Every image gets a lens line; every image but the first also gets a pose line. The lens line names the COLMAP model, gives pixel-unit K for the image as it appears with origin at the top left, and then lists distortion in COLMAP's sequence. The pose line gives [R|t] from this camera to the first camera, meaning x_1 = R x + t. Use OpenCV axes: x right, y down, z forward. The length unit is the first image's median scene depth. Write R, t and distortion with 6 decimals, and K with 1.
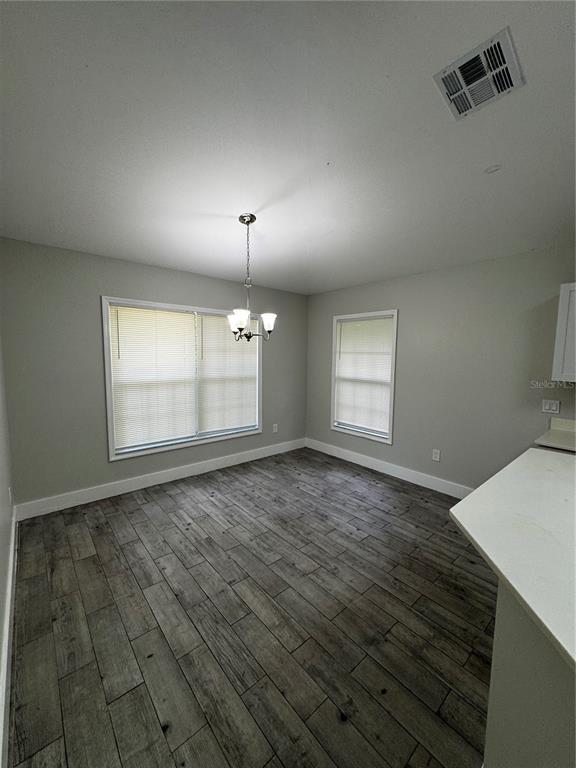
lens RADIAL K [[307.9, 0, 287.6], [0, 307.9, 381.1], [0, 0, 1]] dist [0.003121, 0.000286]
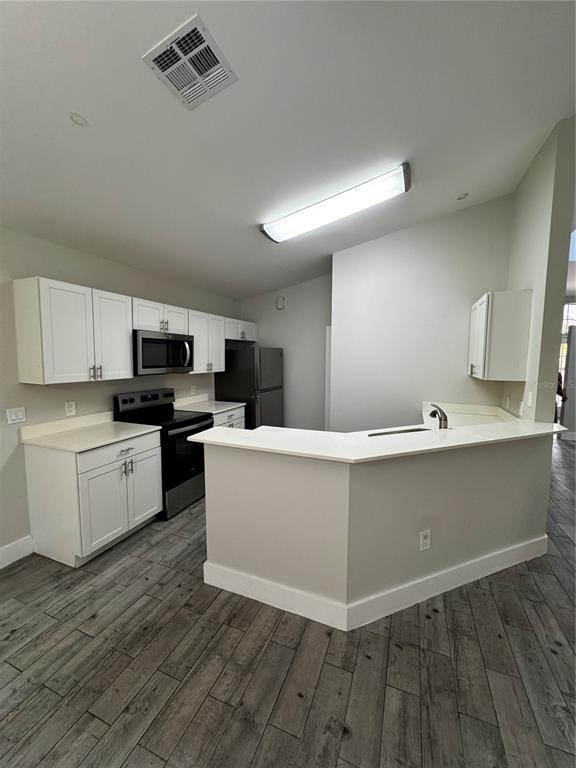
lens RADIAL K [[306.0, 0, 290.0], [0, 306.0, 382.9], [0, 0, 1]] dist [0.002833, -0.000514]
pose [[-0.465139, -0.092074, 0.880436, -0.399983], [0.062807, 0.988637, 0.136571, -0.125676], [-0.883007, 0.118822, -0.454071, 1.181002]]
